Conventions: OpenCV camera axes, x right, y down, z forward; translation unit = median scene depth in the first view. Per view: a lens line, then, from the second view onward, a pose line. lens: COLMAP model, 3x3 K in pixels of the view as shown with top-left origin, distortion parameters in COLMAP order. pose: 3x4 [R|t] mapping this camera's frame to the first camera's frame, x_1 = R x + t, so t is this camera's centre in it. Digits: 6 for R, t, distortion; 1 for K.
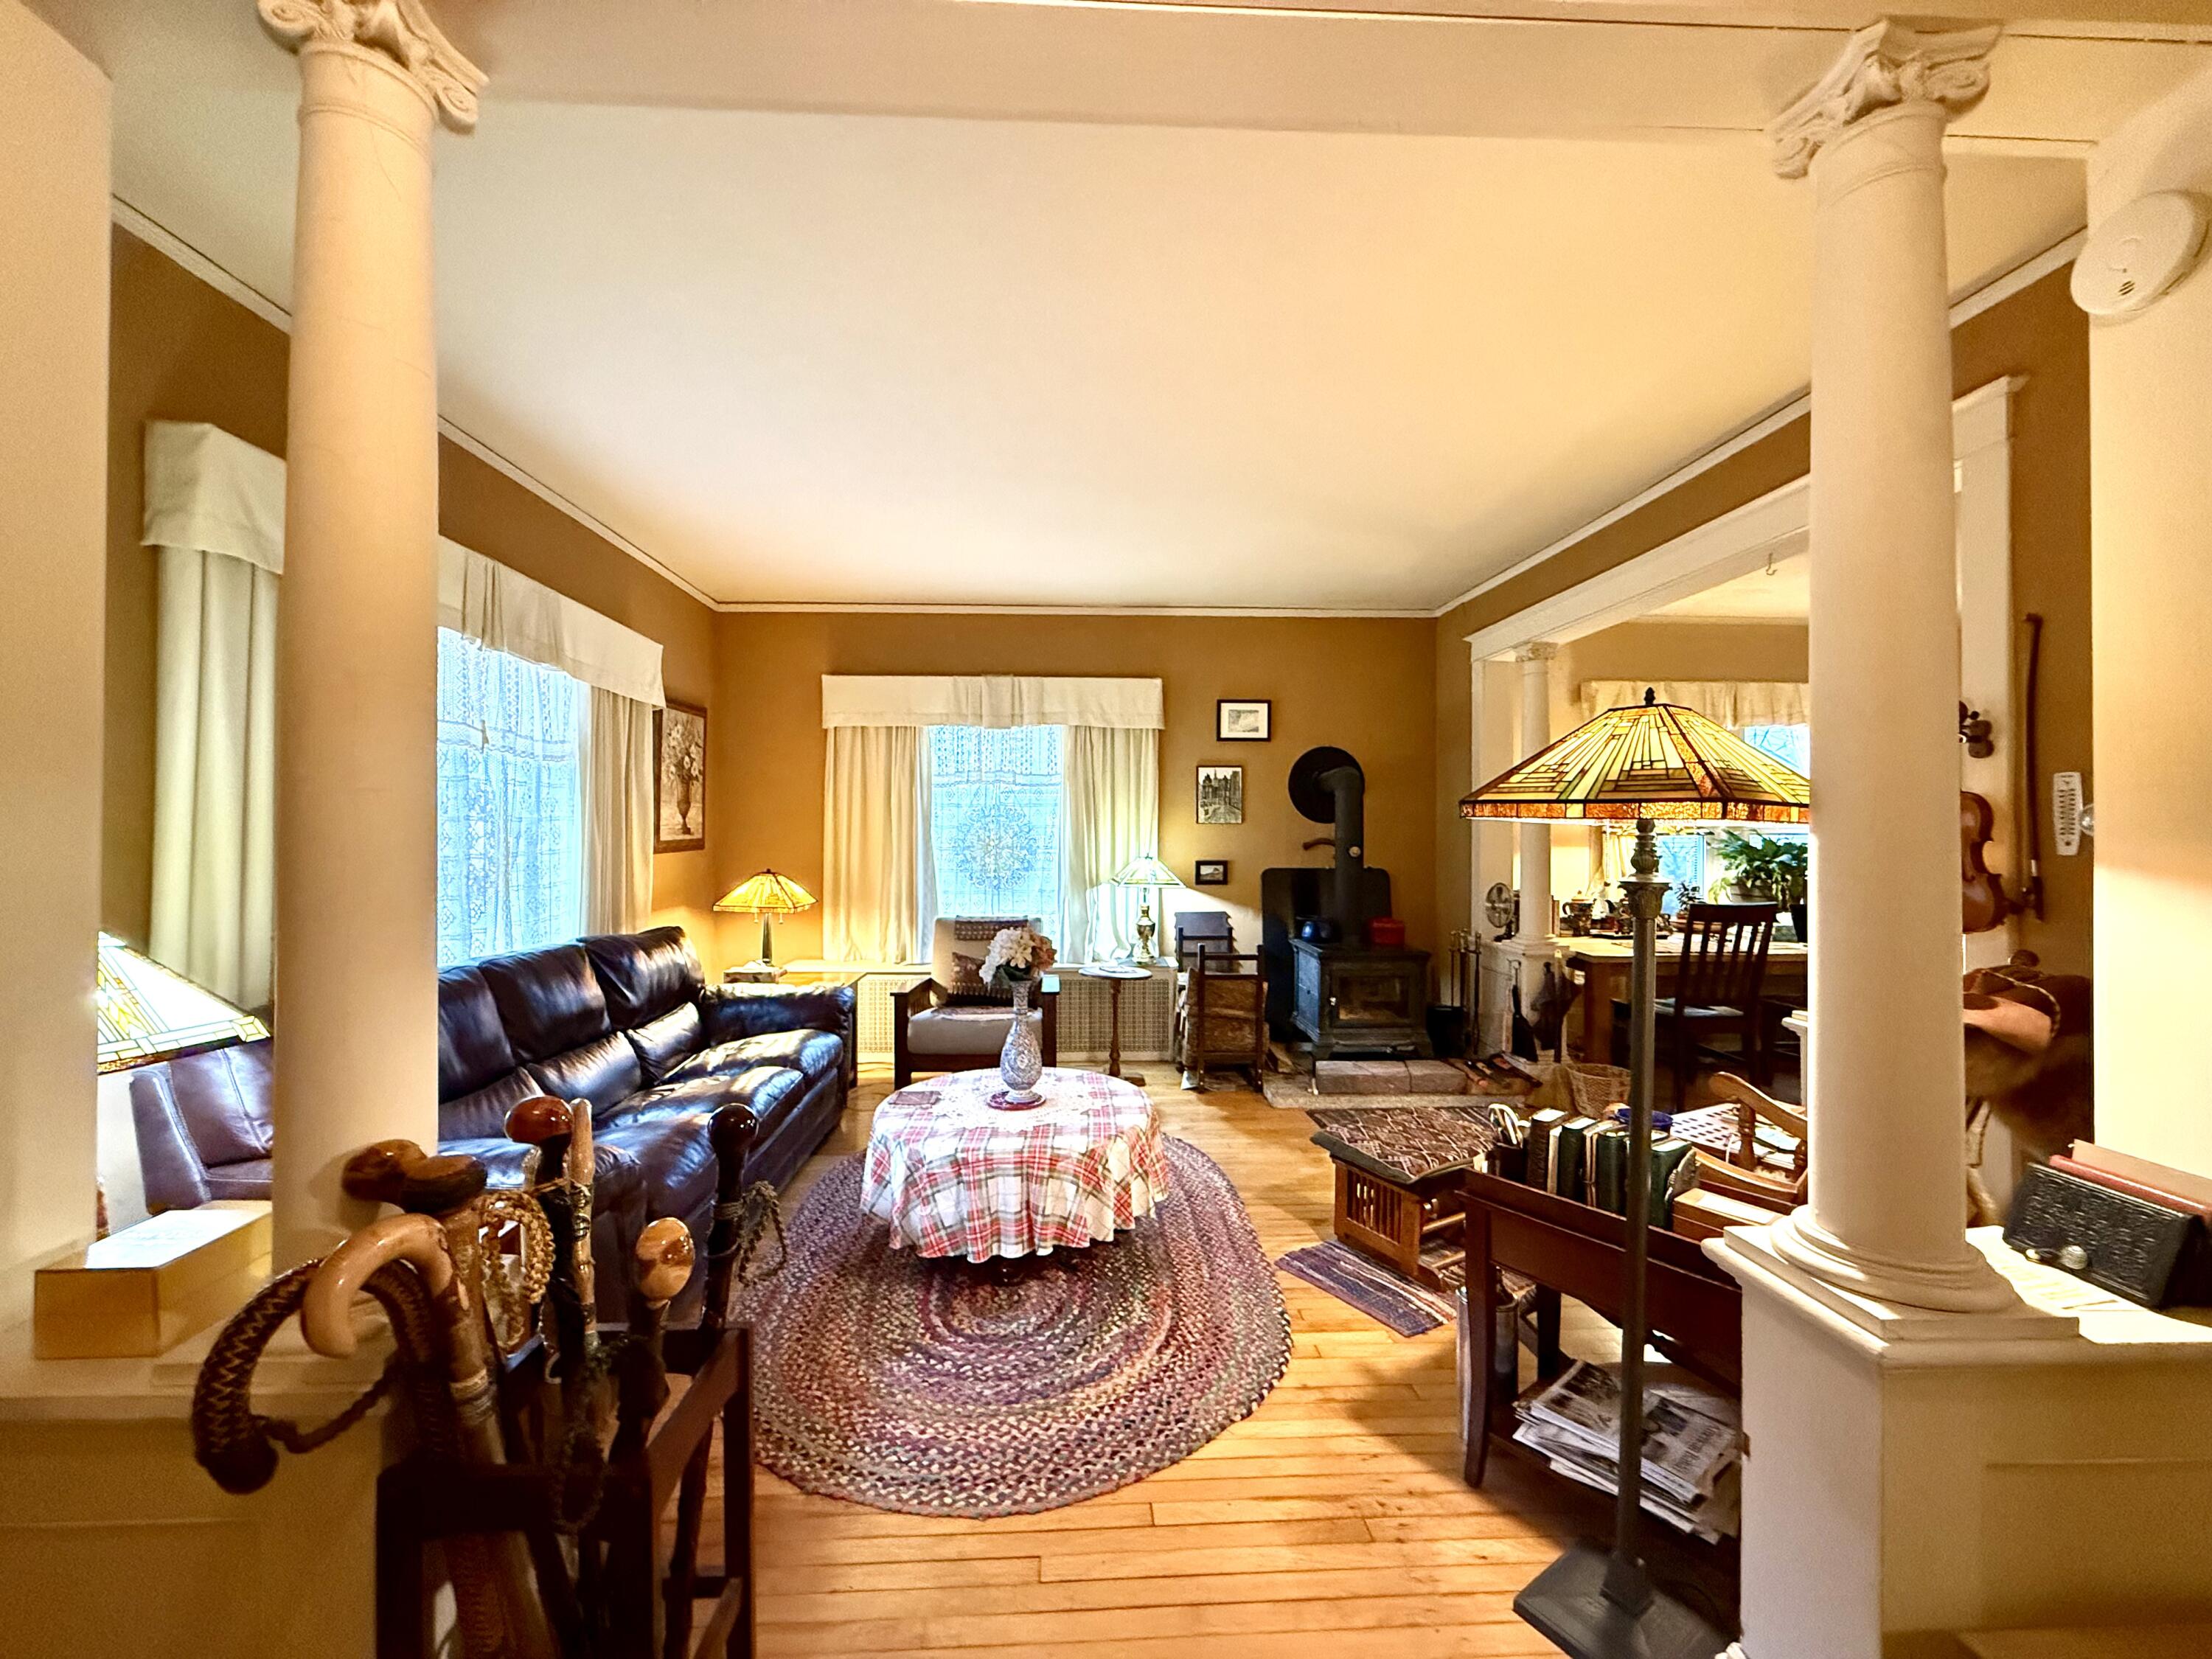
lens RADIAL K [[885.0, 0, 1096.4], [0, 885.0, 836.0], [0, 0, 1]] dist [-0.001978, 0.000738]
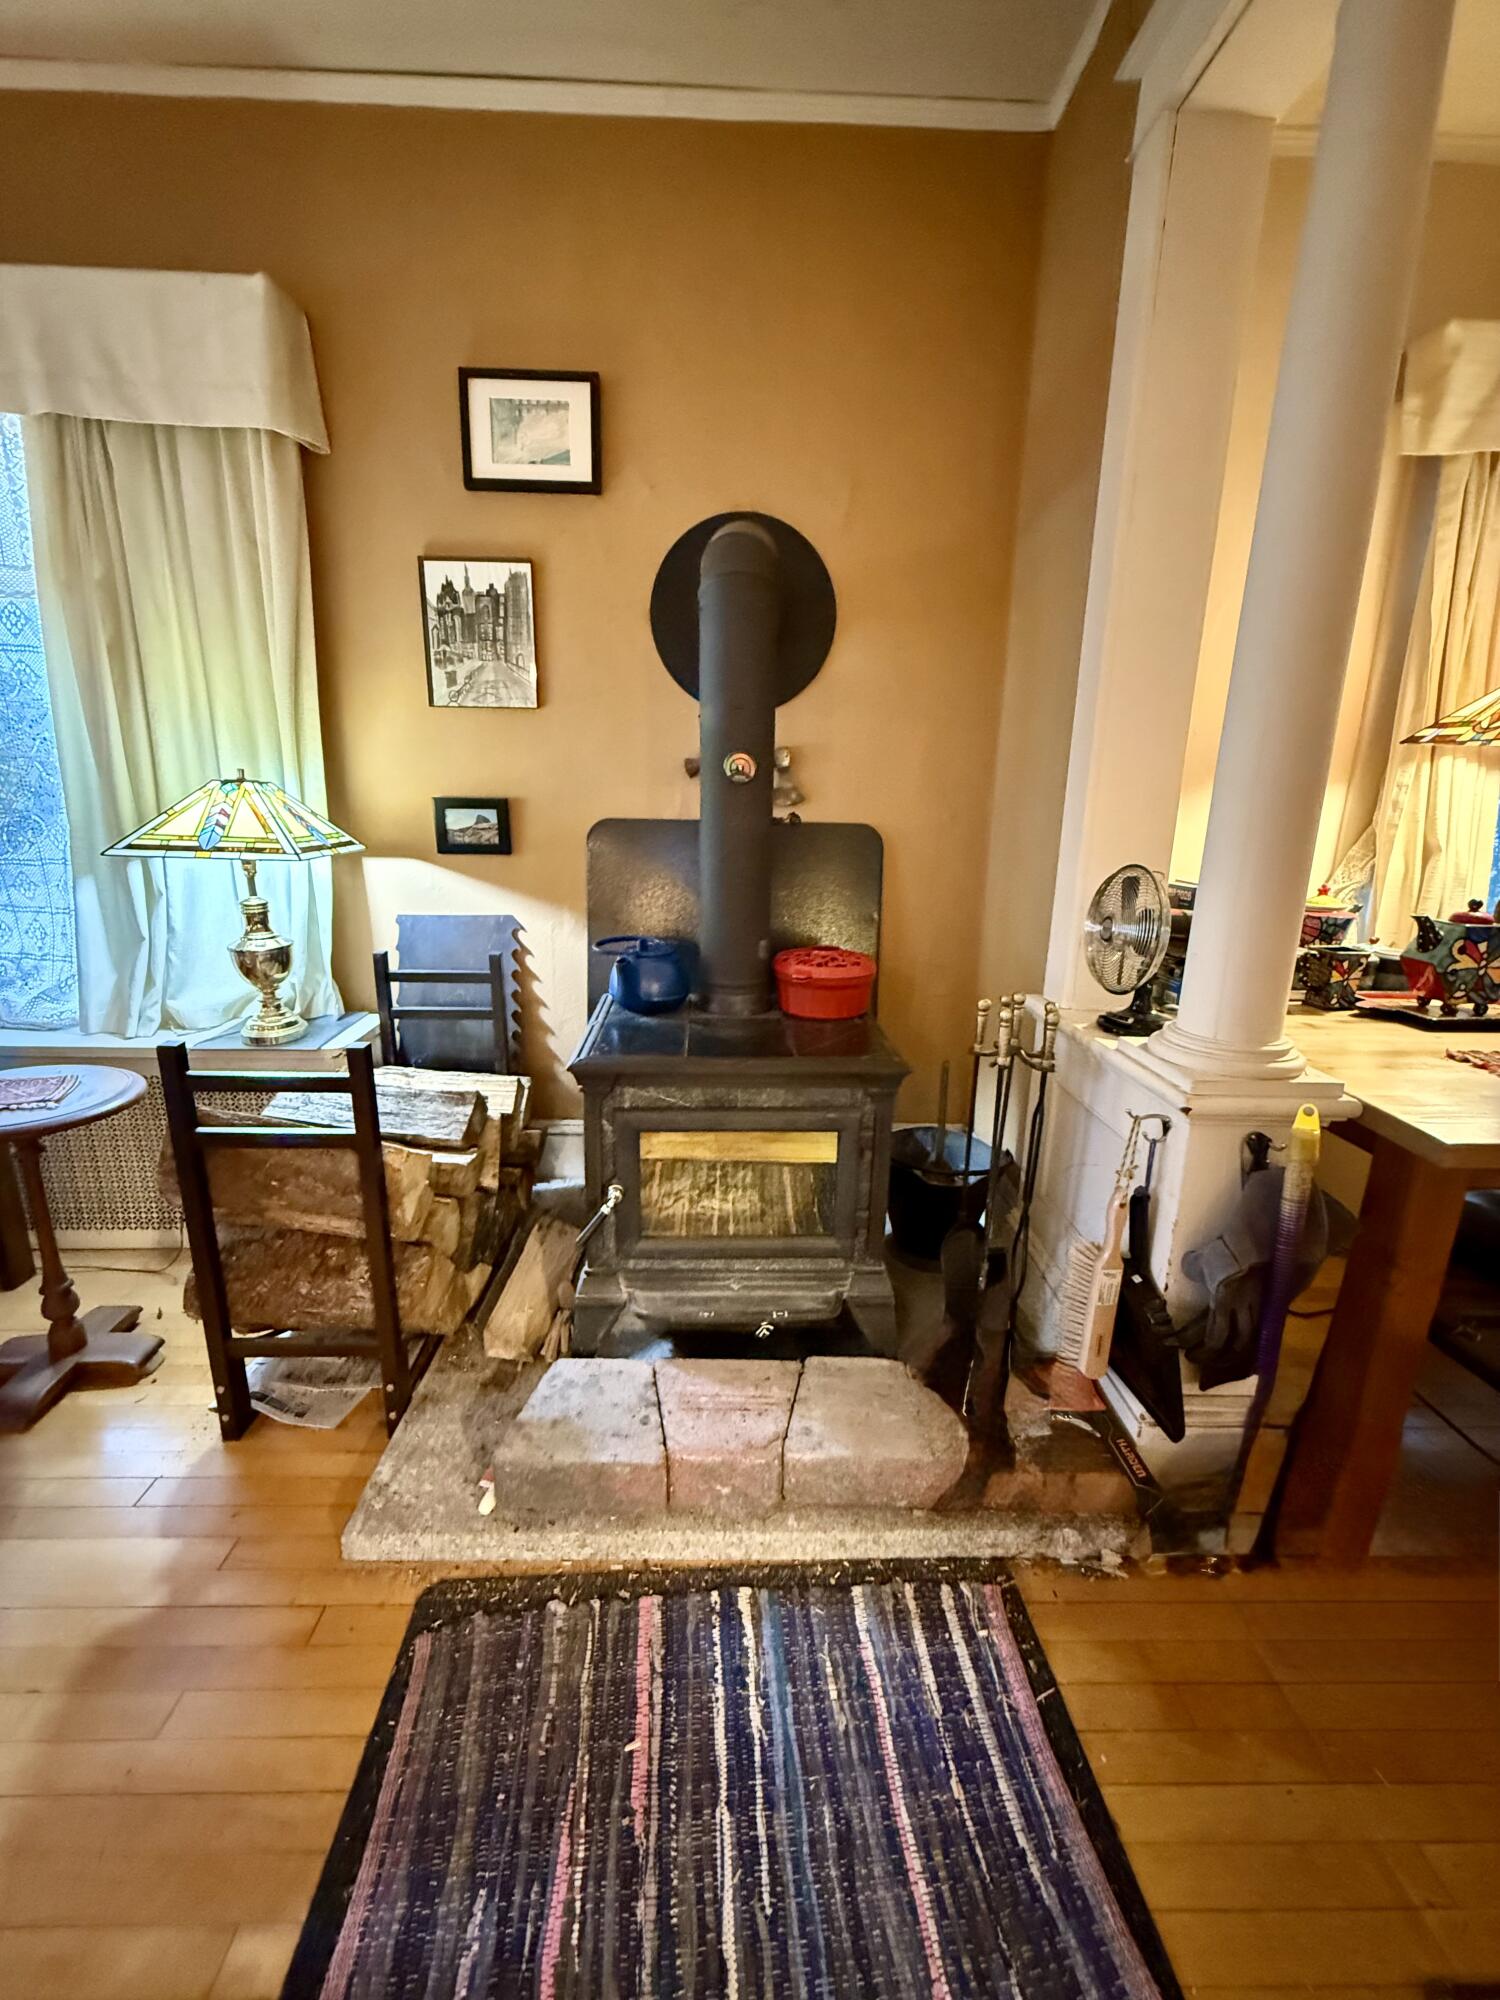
lens RADIAL K [[800.1, 0, 753.3], [0, 800.1, 995.2], [0, 0, 1]] dist [-0.001978, 0.000738]
pose [[0.999760, 0.018522, -0.011709, 0.283426], [-0.015325, 0.972937, 0.230563, 0.030554], [0.015662, -0.230328, 0.972987, 0.619315]]
